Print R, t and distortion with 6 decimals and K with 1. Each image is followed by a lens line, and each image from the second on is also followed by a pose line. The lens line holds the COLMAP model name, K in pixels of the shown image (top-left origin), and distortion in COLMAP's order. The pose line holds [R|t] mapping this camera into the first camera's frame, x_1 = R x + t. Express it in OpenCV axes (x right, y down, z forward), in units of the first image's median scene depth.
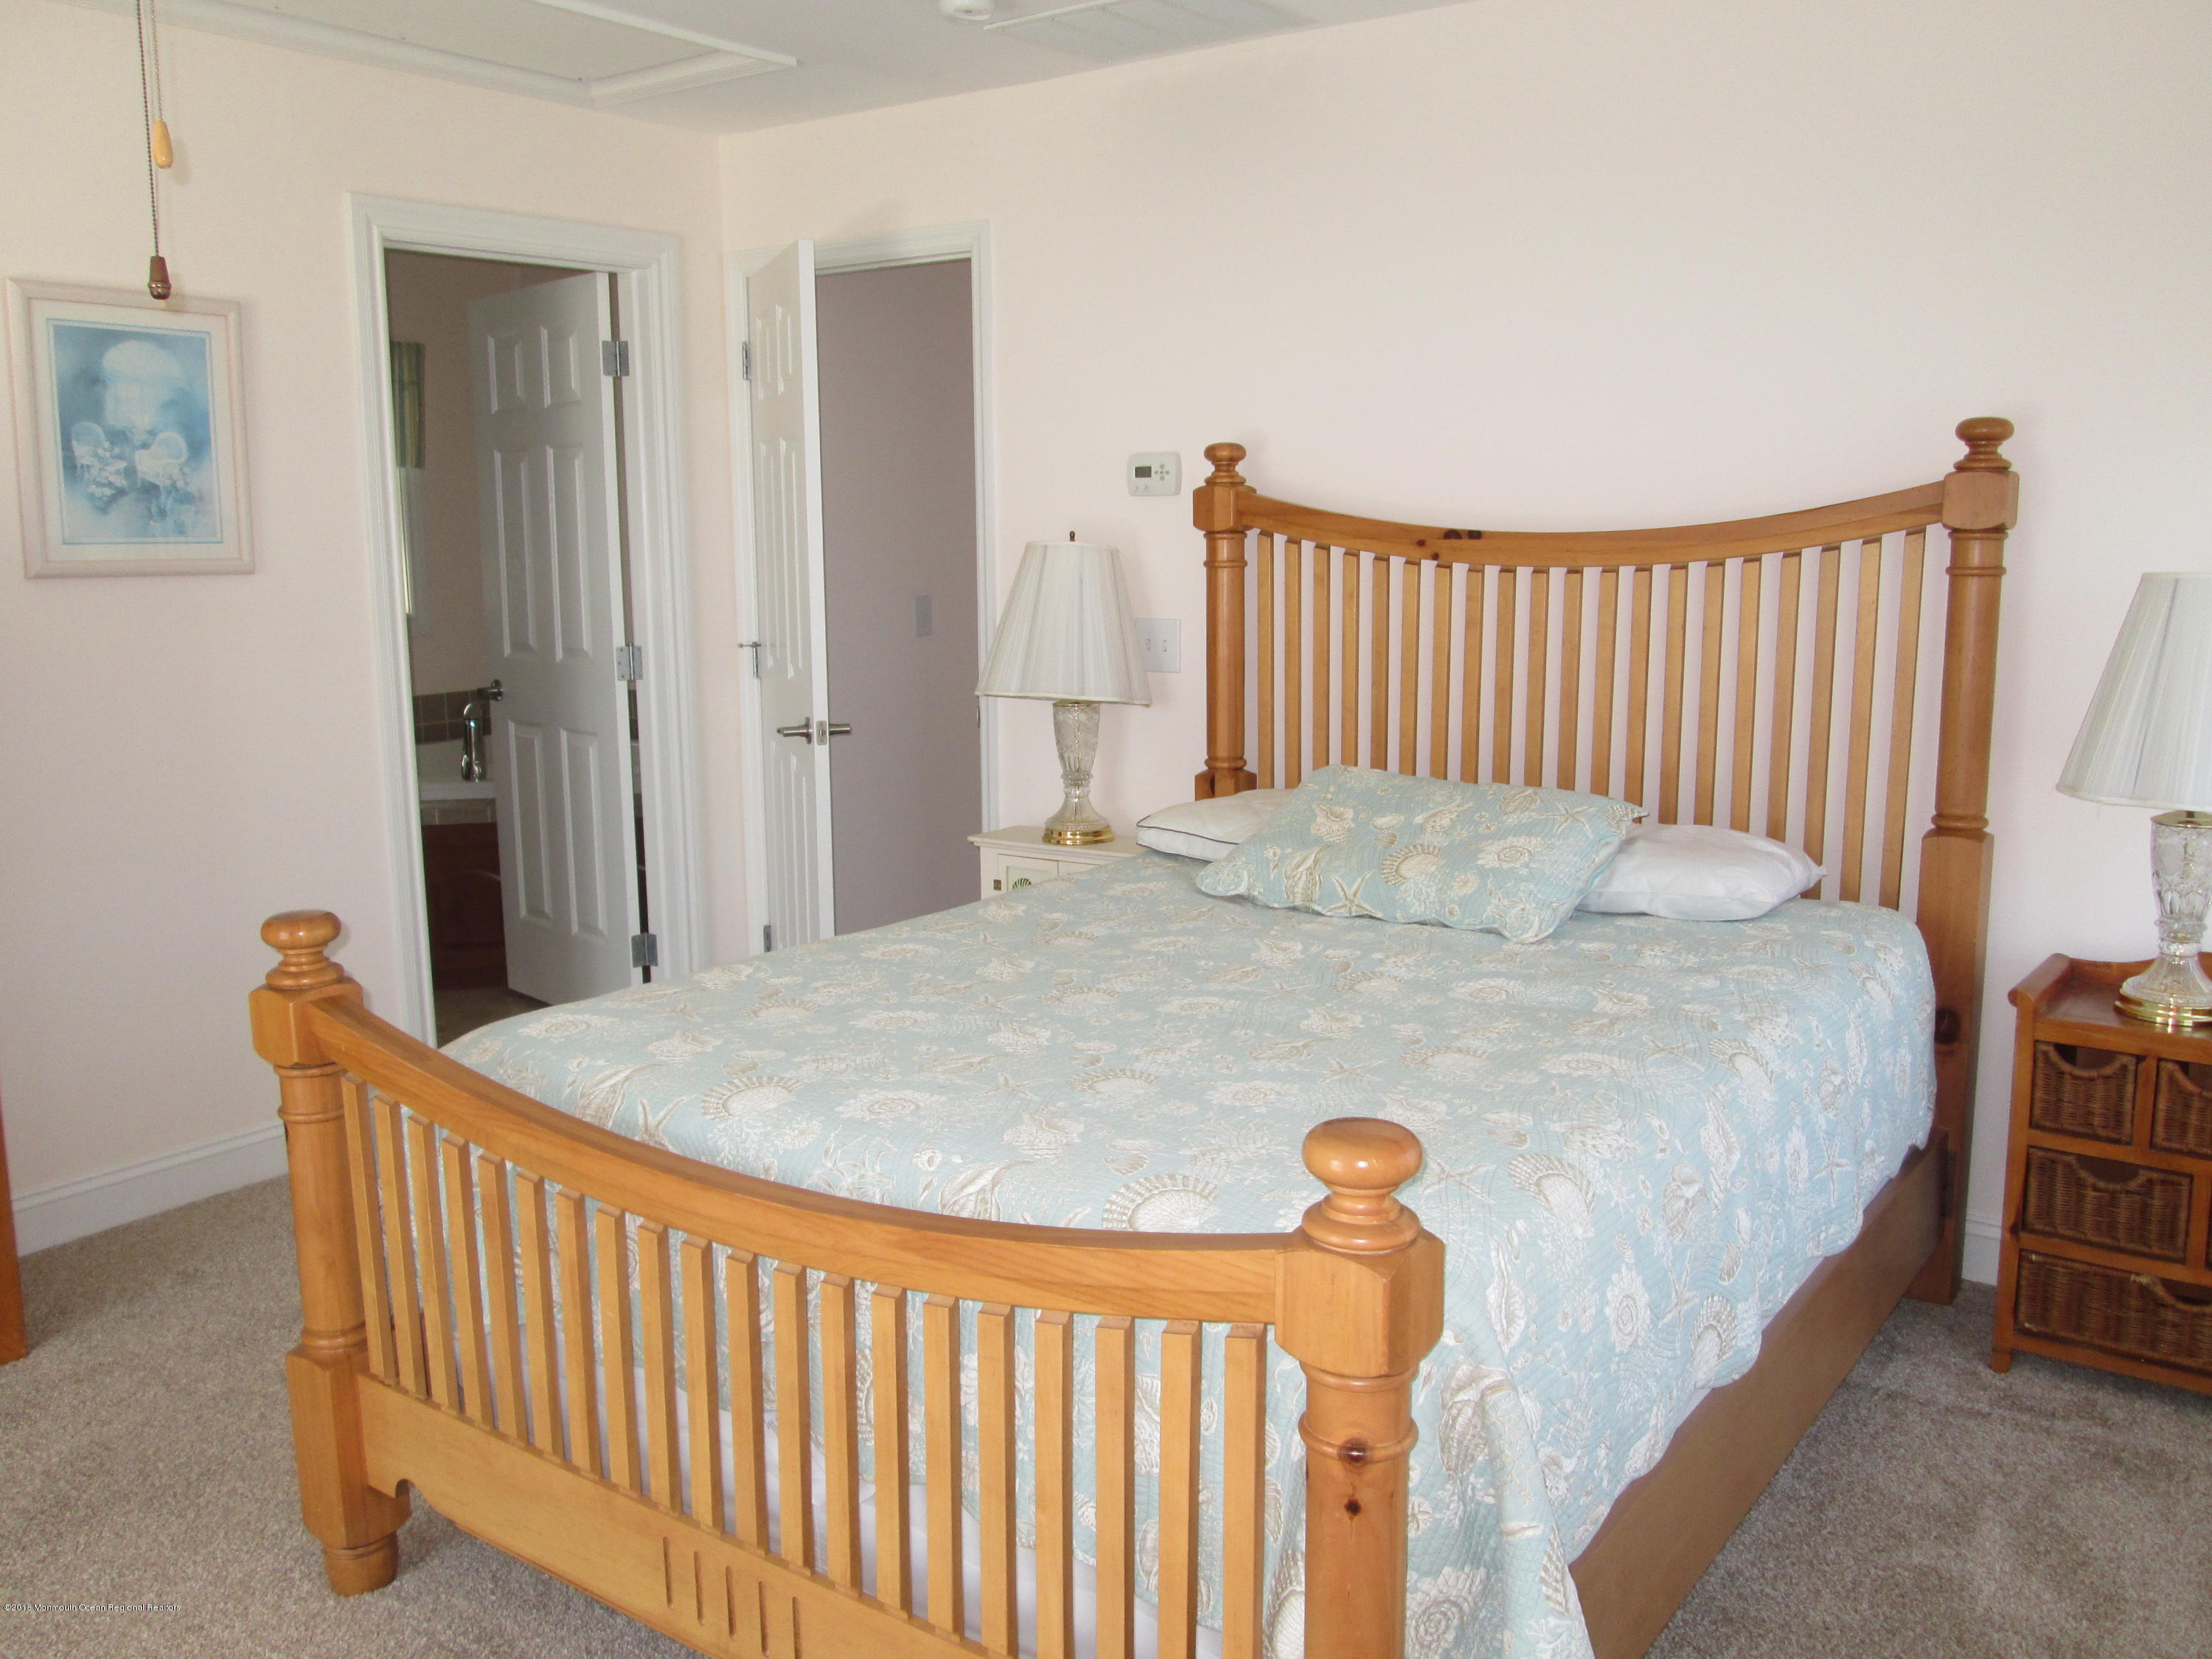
lens RADIAL K [[1821.0, 0, 1106.0], [0, 1821.0, 829.5], [0, 0, 1]] dist [-0.049575, -0.004049]
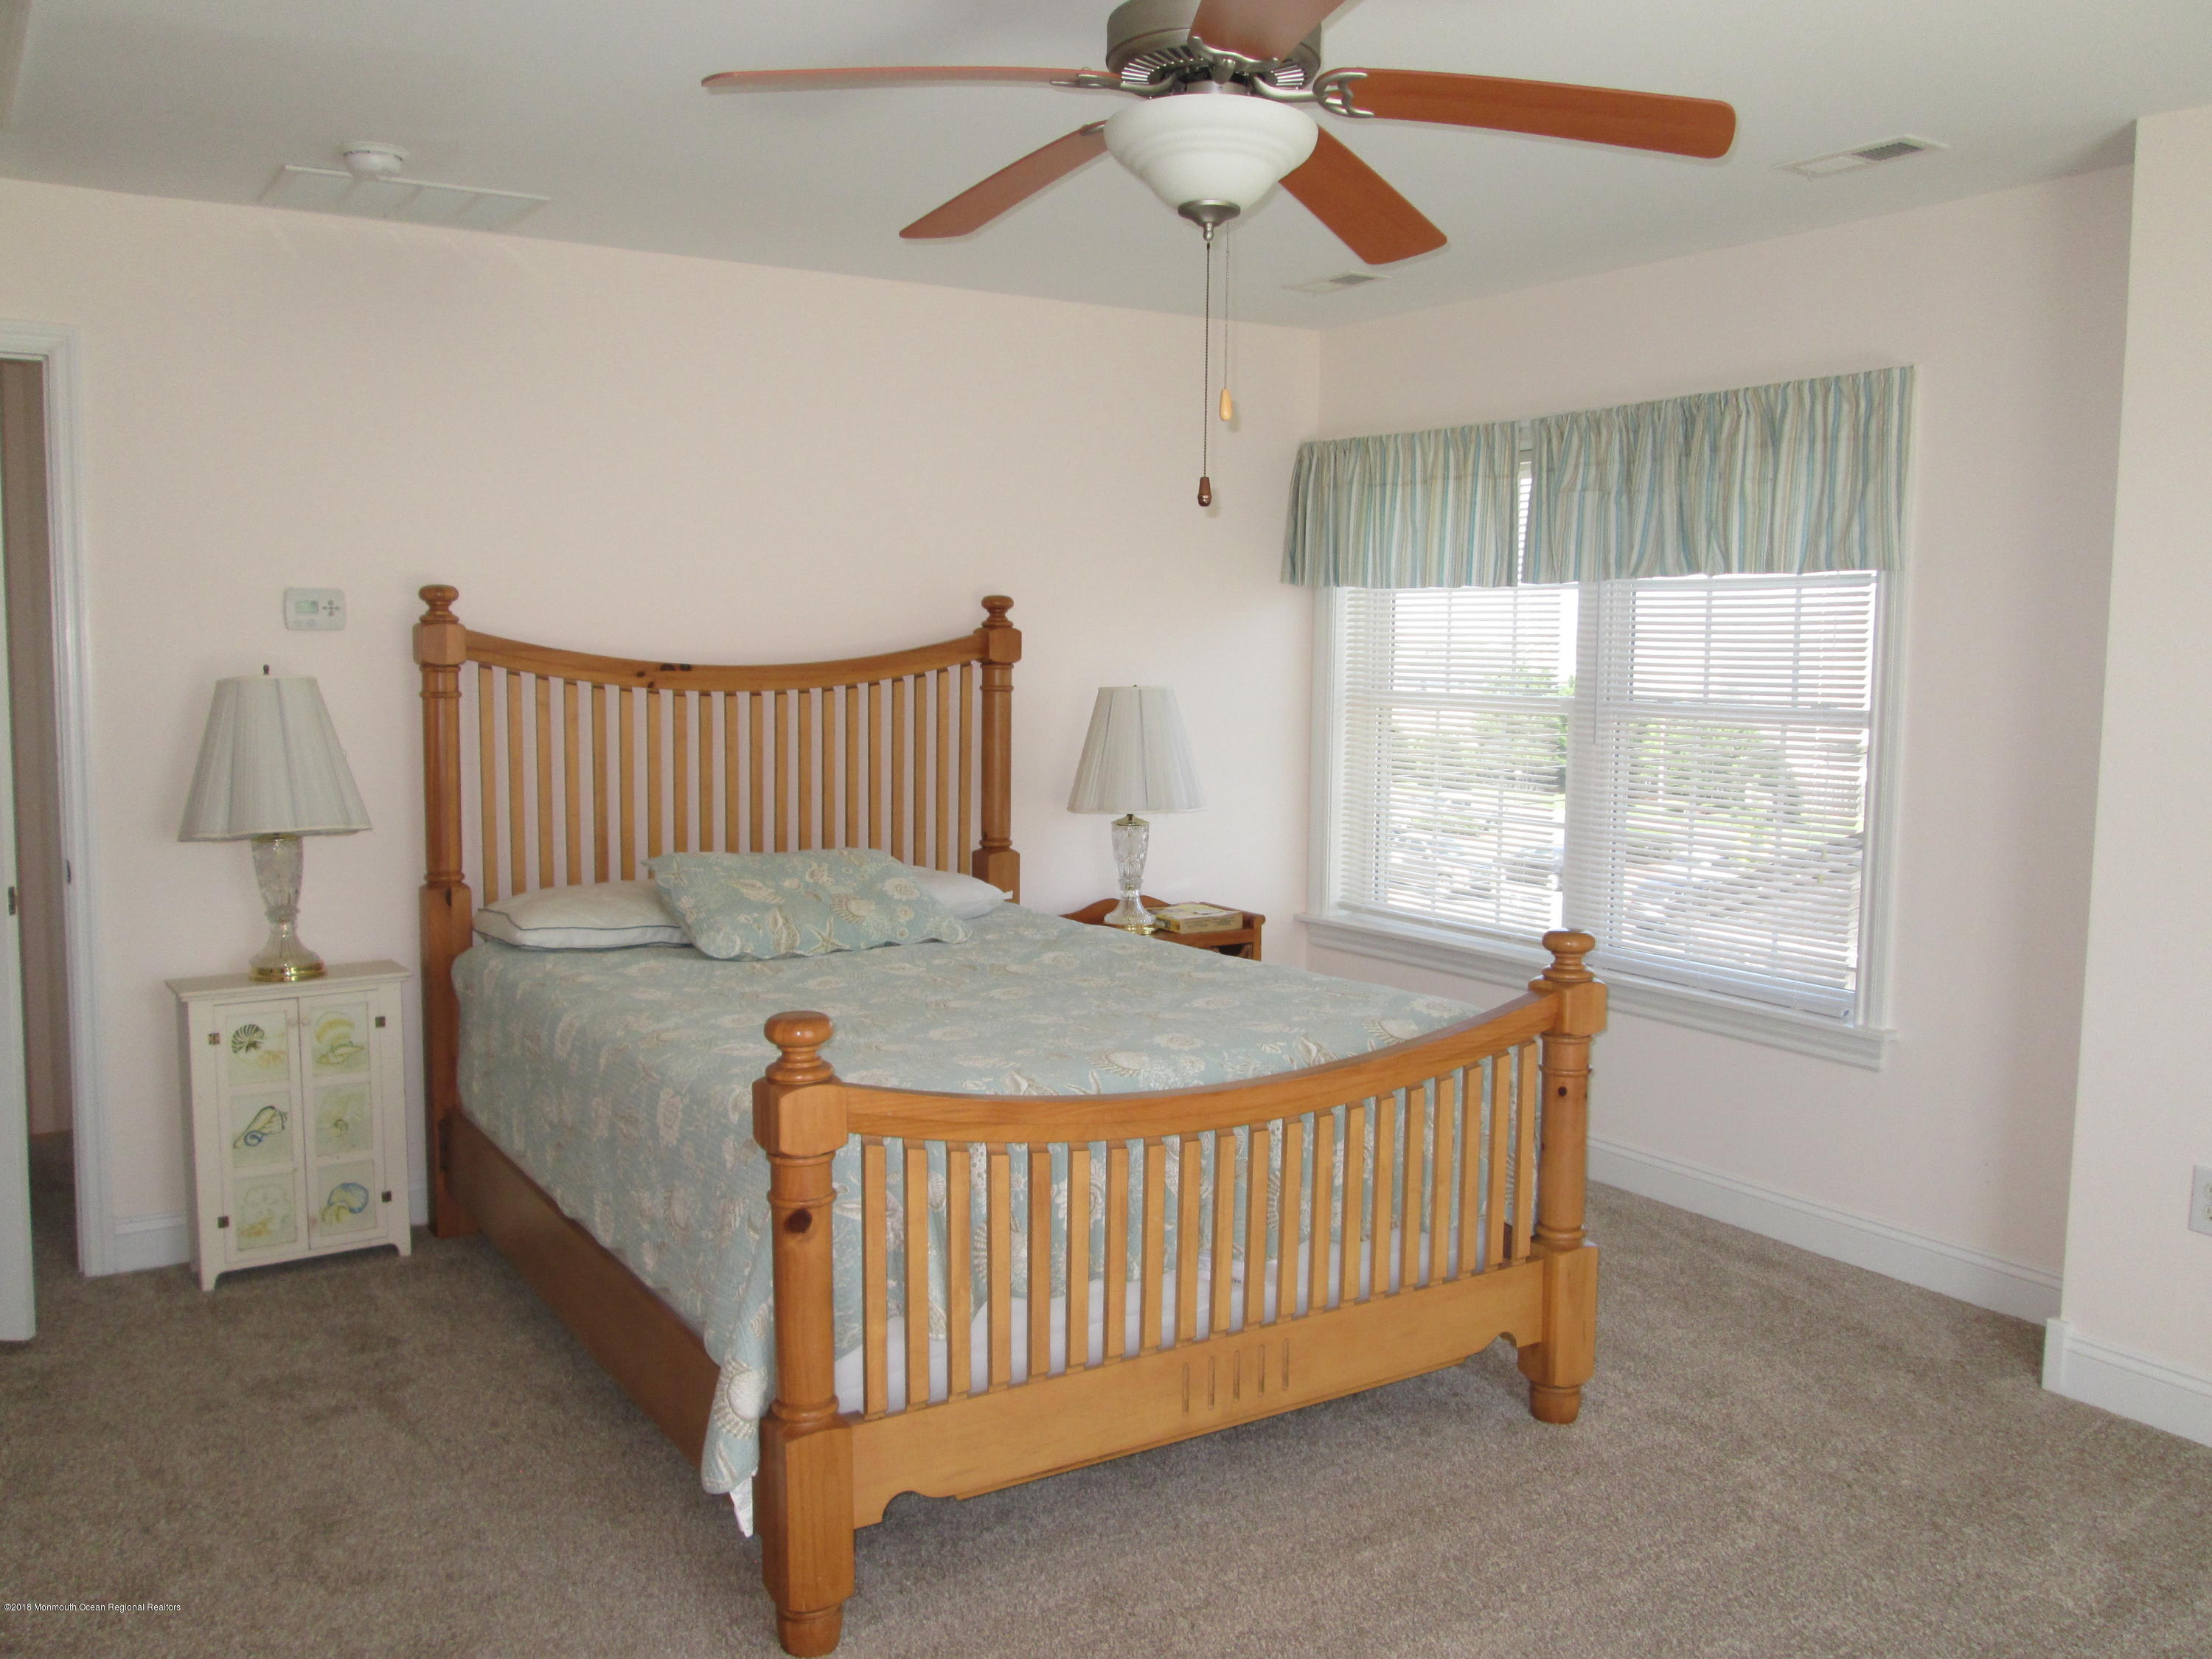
lens RADIAL K [[1821.0, 0, 1106.0], [0, 1821.0, 829.5], [0, 0, 1]] dist [-0.049575, -0.004049]
pose [[0.370484, -0.082127, 0.925201, -0.876818], [0.143788, 0.989147, 0.030225, -0.045301], [-0.917642, 0.121835, 0.378272, 0.257351]]
